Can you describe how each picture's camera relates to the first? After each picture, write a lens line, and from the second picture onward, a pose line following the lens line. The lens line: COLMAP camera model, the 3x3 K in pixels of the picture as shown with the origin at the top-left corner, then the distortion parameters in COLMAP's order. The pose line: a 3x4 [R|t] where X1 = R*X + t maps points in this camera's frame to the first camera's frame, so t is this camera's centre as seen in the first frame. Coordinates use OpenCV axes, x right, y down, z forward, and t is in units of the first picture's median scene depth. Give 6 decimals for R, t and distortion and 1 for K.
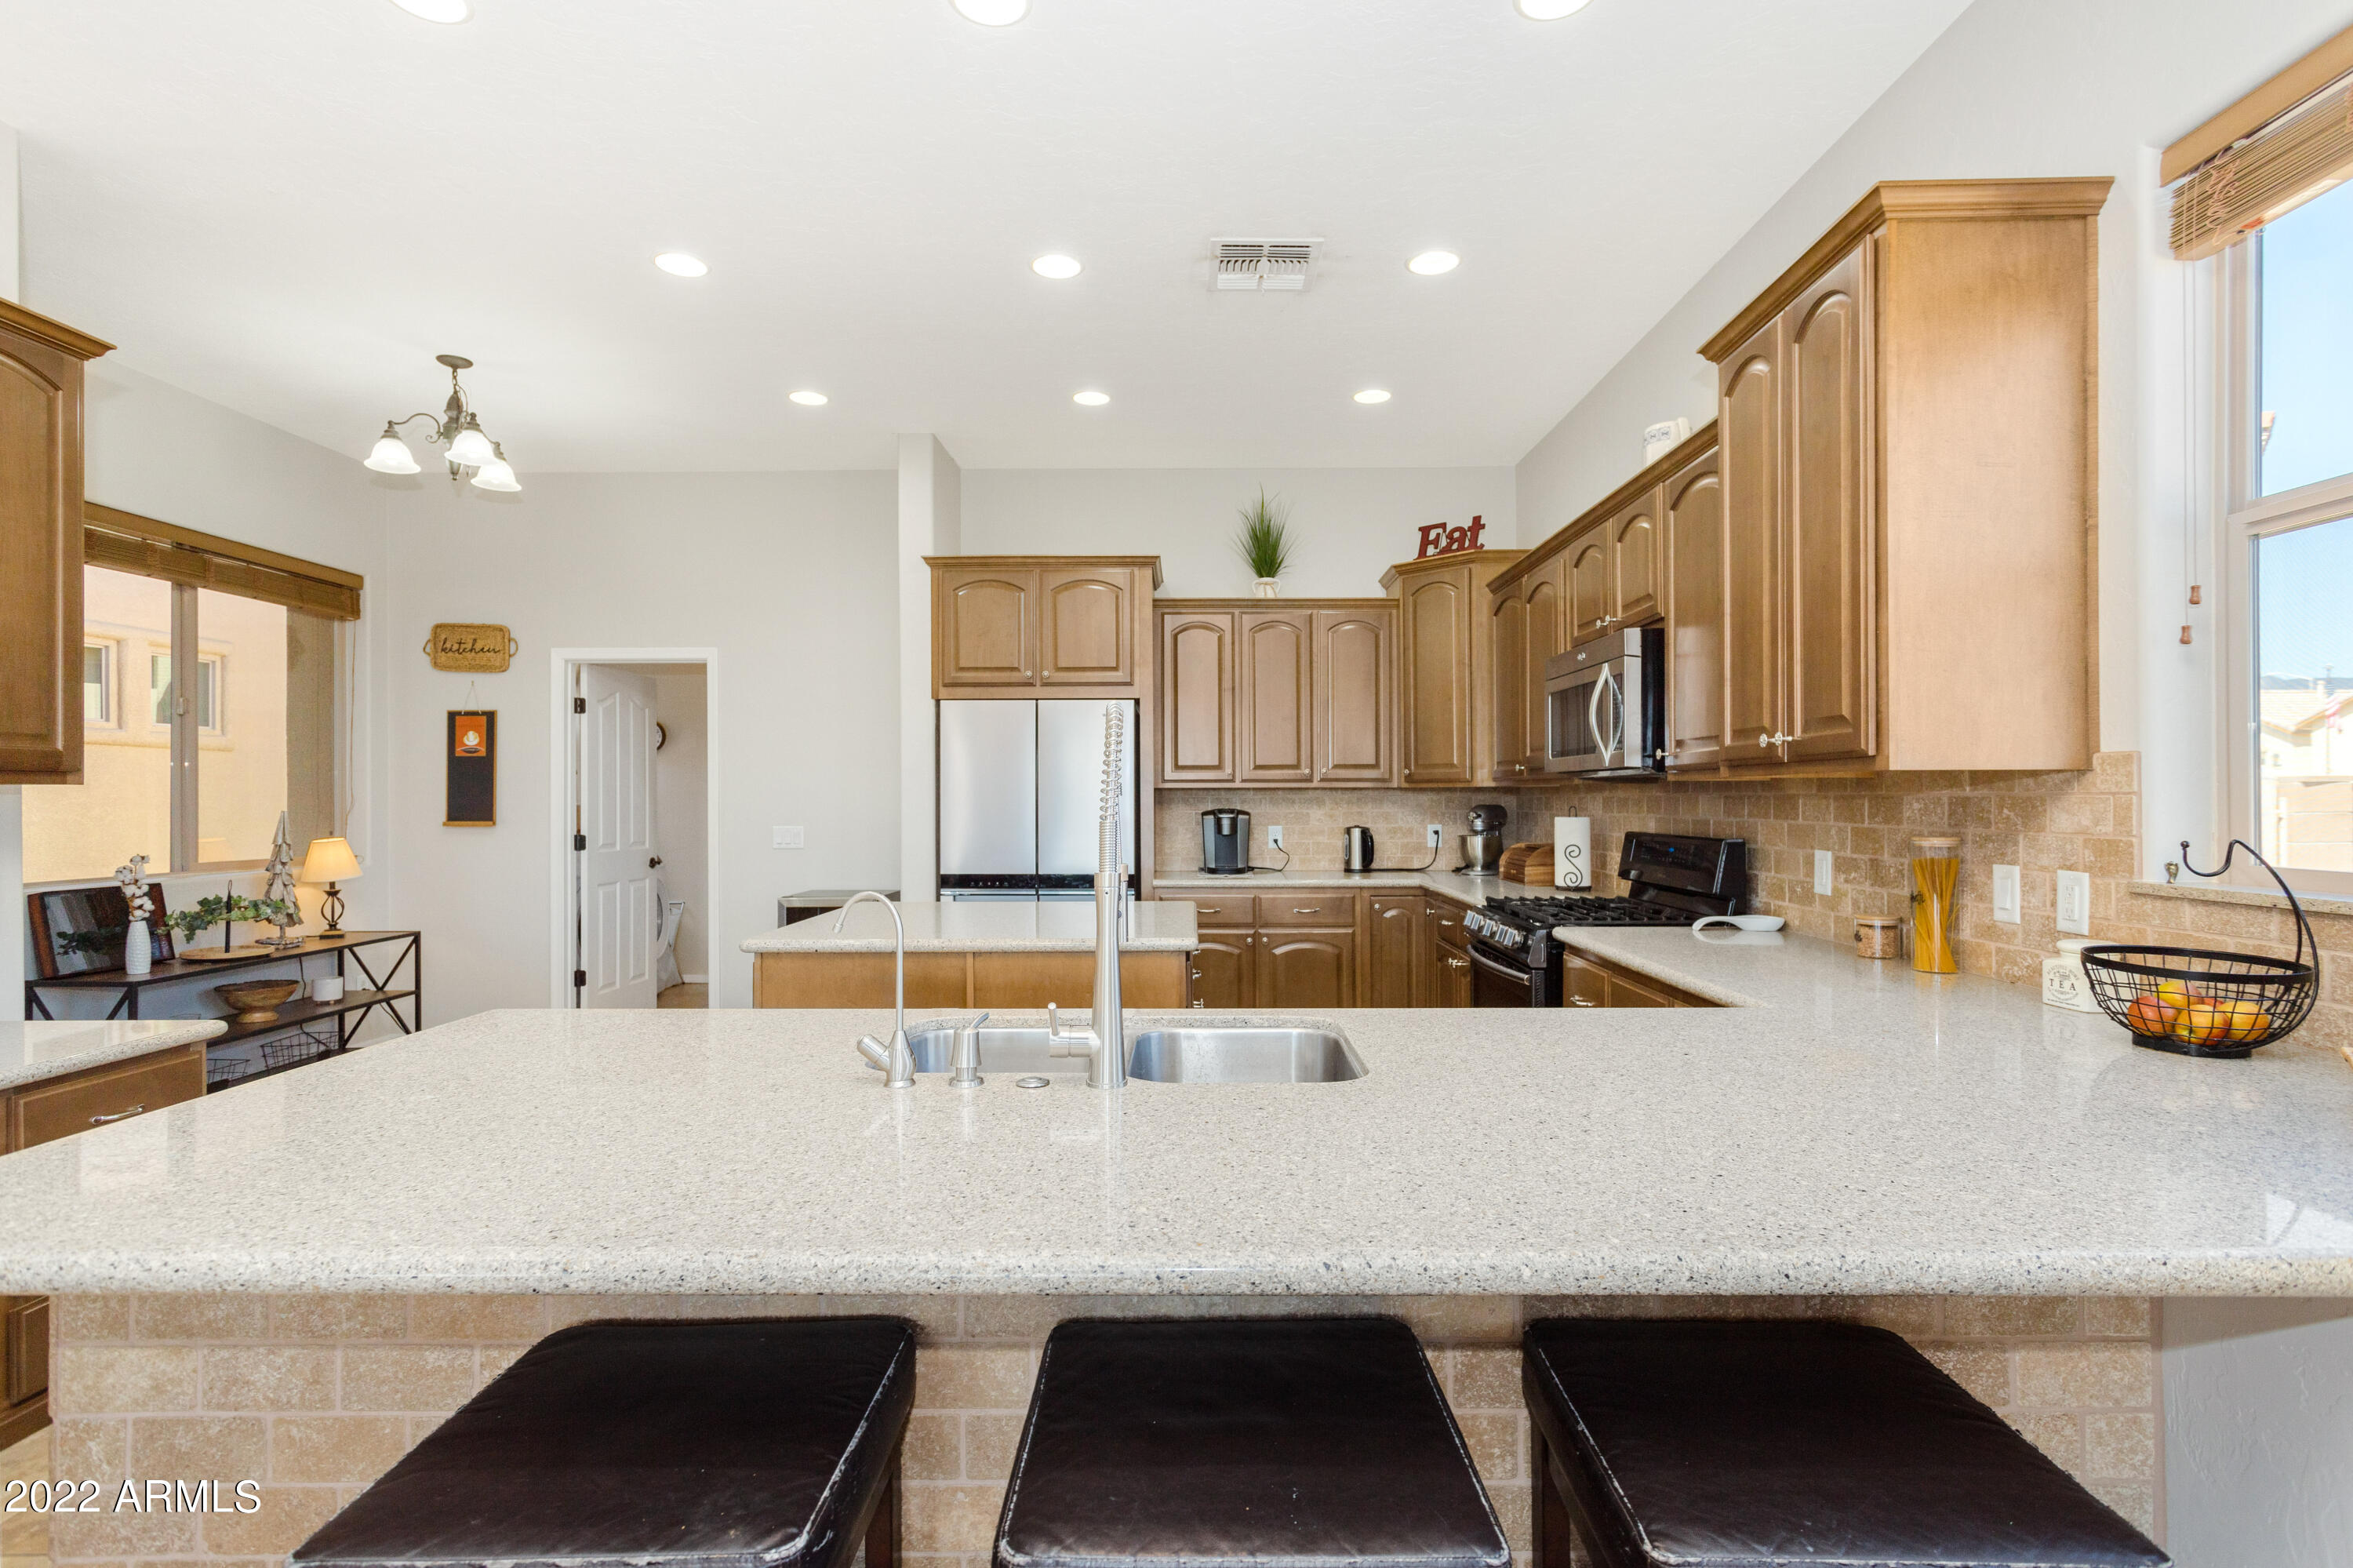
lens RADIAL K [[1130.3, 0, 1186.1], [0, 1130.3, 794.2], [0, 0, 1]] dist [0.000654, 0.000199]
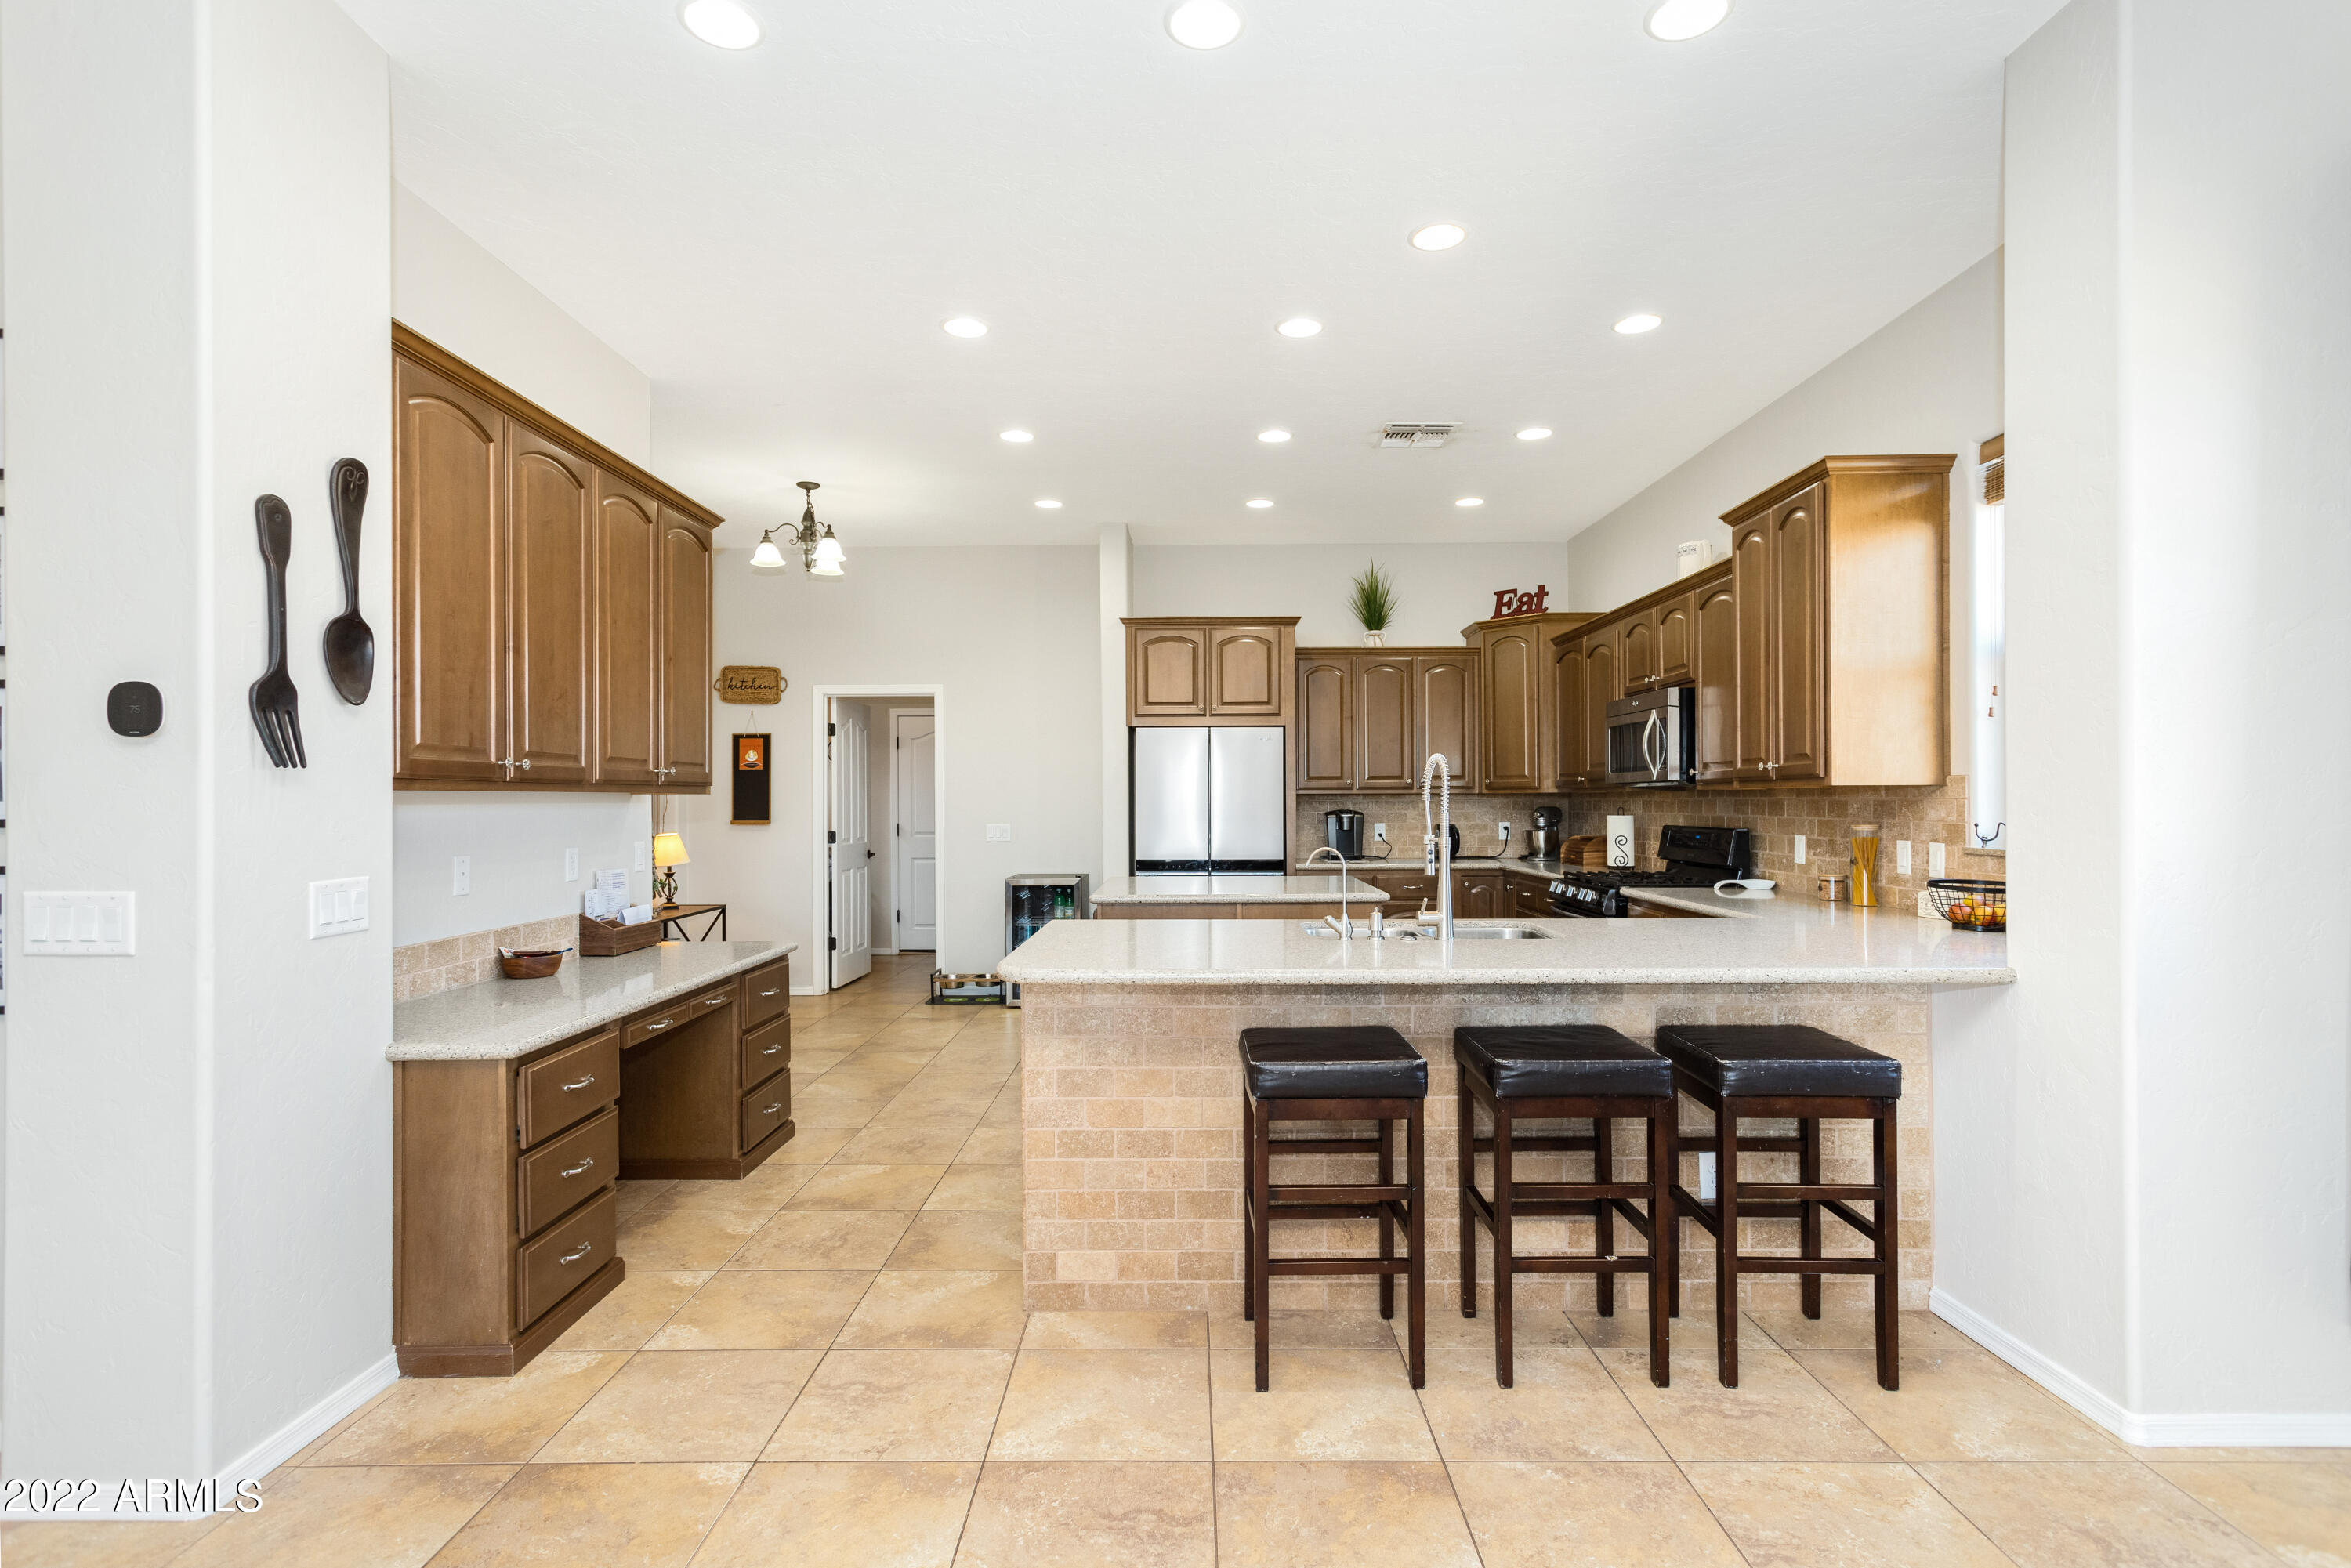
lens RADIAL K [[1132.7, 0, 1180.9], [0, 1132.7, 797.6], [0, 0, 1]] dist [0.004047, 0.000309]
pose [[0.999995, -0.001220, -0.002894, -0.222736], [0.001220, 0.999999, -0.000070, -0.001957], [0.002894, 0.000066, 0.999996, -0.442670]]
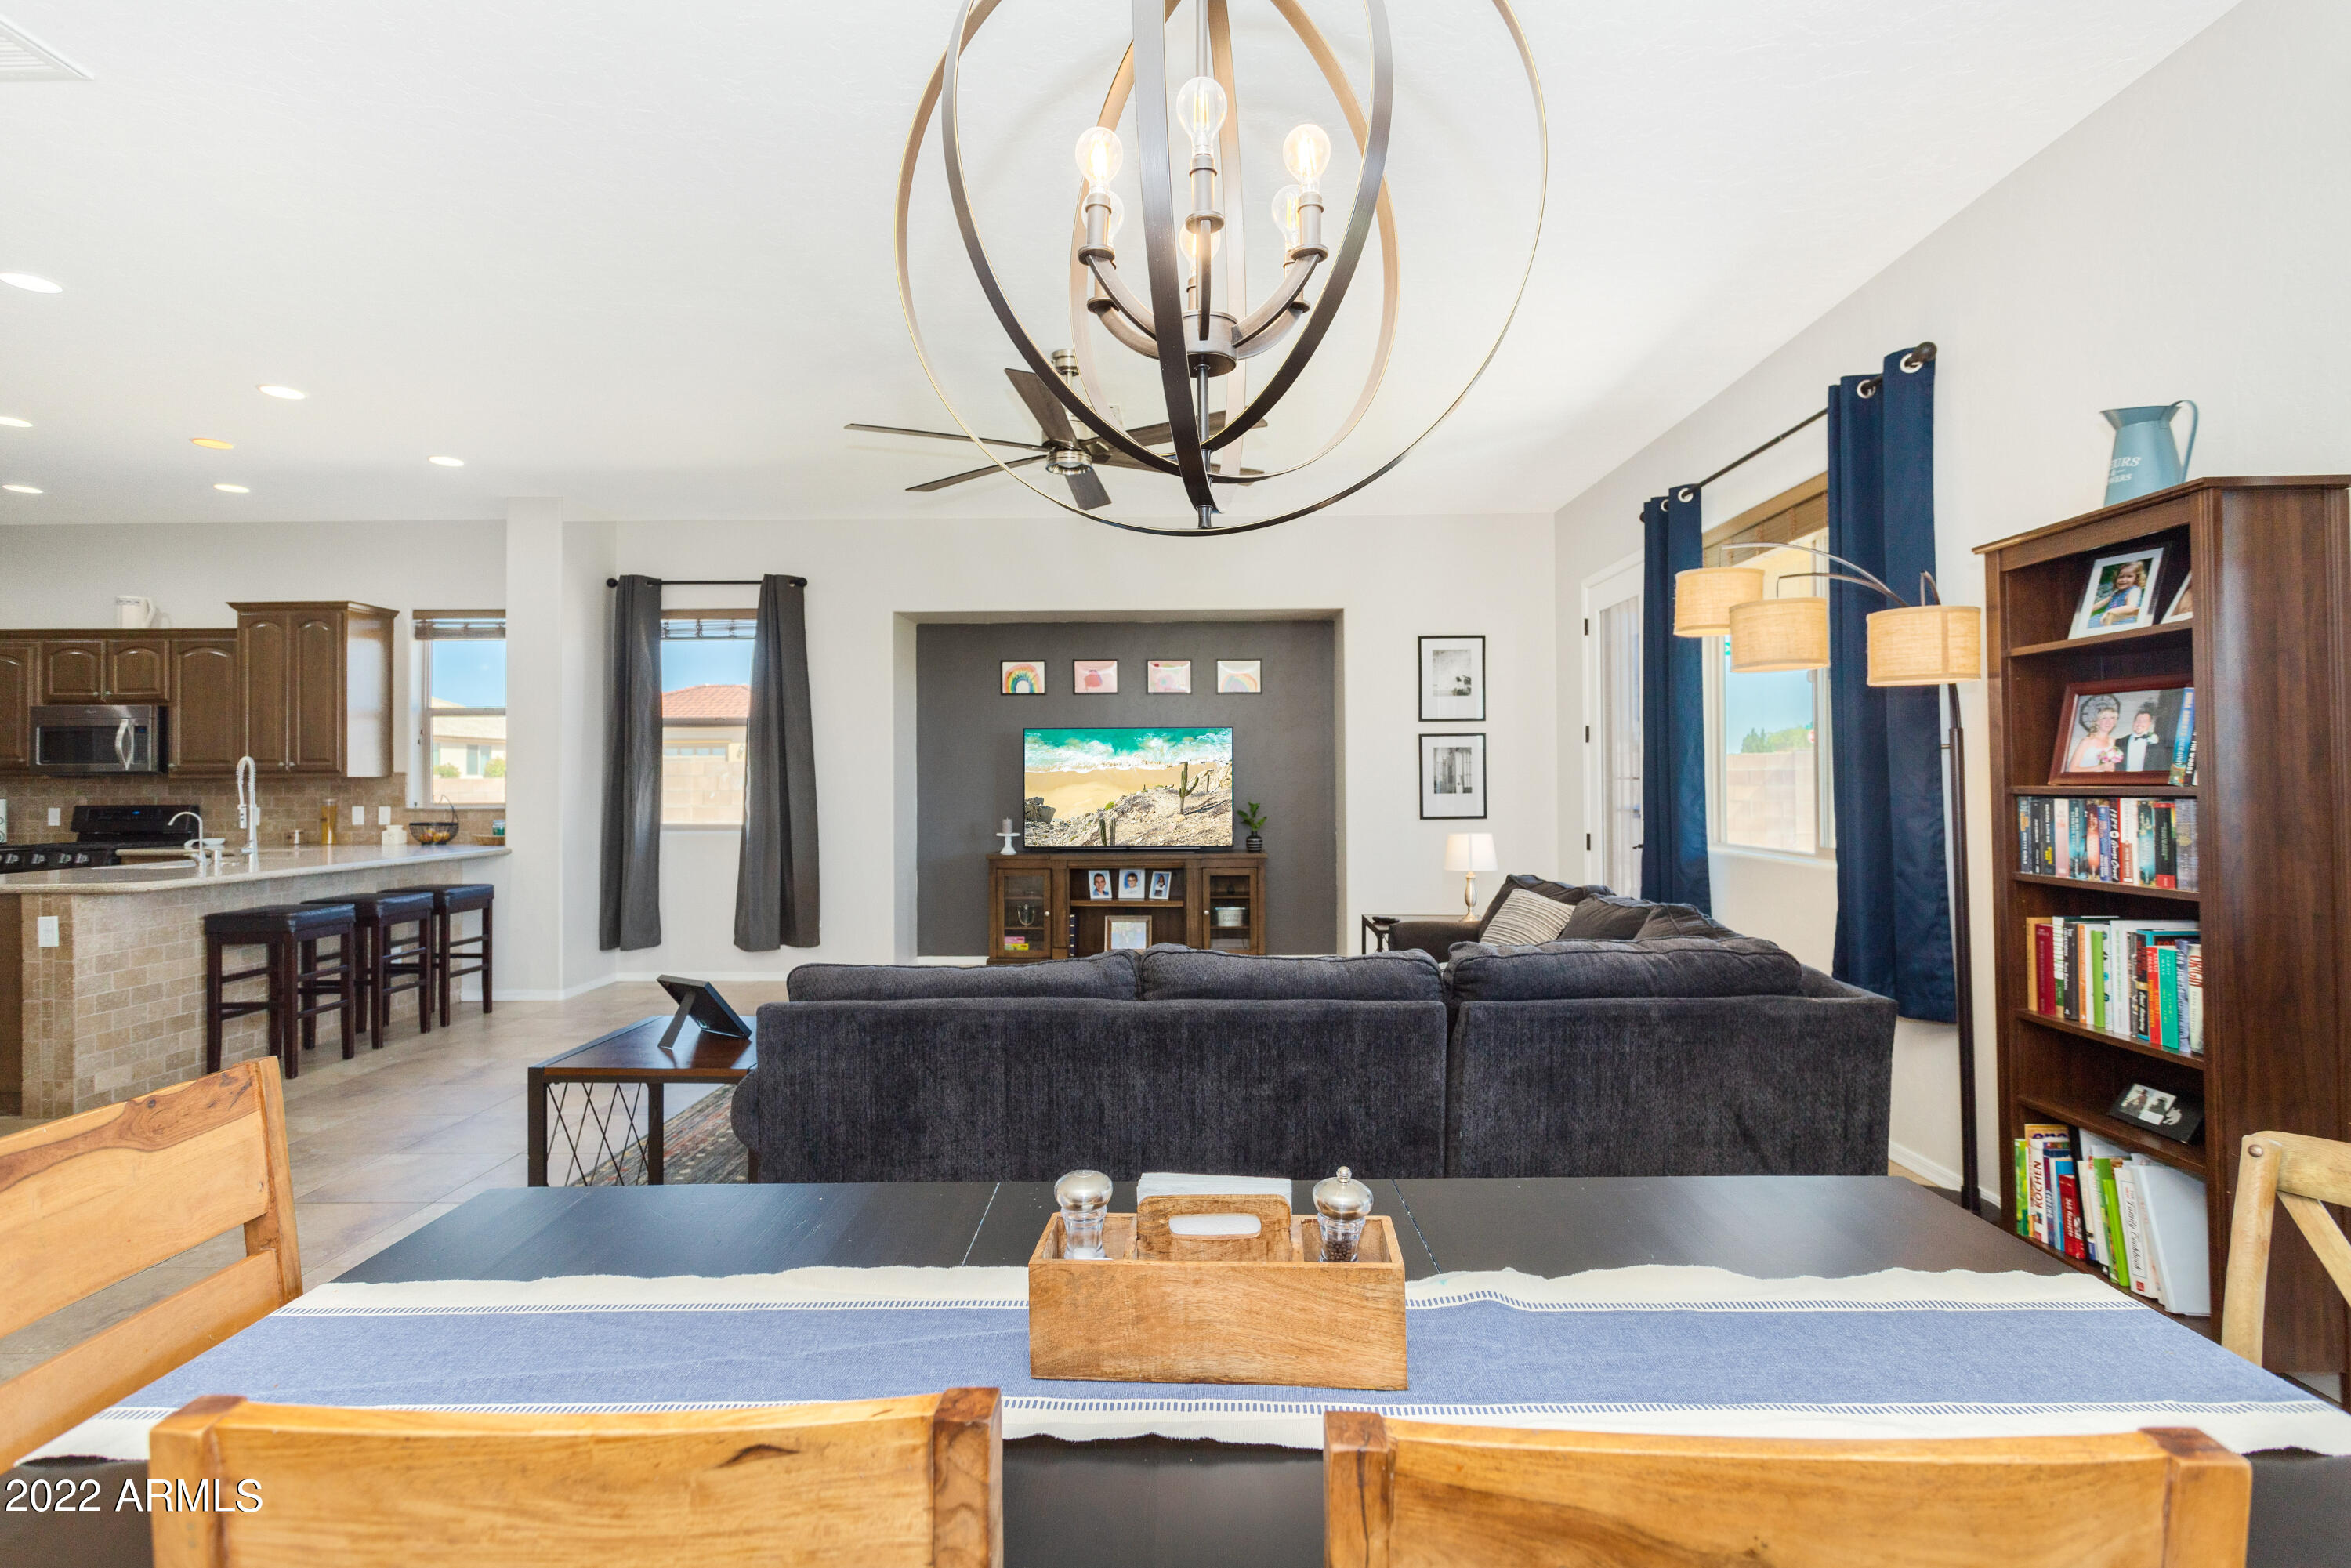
lens RADIAL K [[1125.2, 0, 1188.9], [0, 1125.2, 770.7], [0, 0, 1]] dist [0.001203, 0.001060]
pose [[0.003710, 0.012517, 0.999915, -1.505034], [0.002609, 0.999918, -0.012527, 0.005274], [-0.999990, 0.002655, 0.003677, -0.832123]]
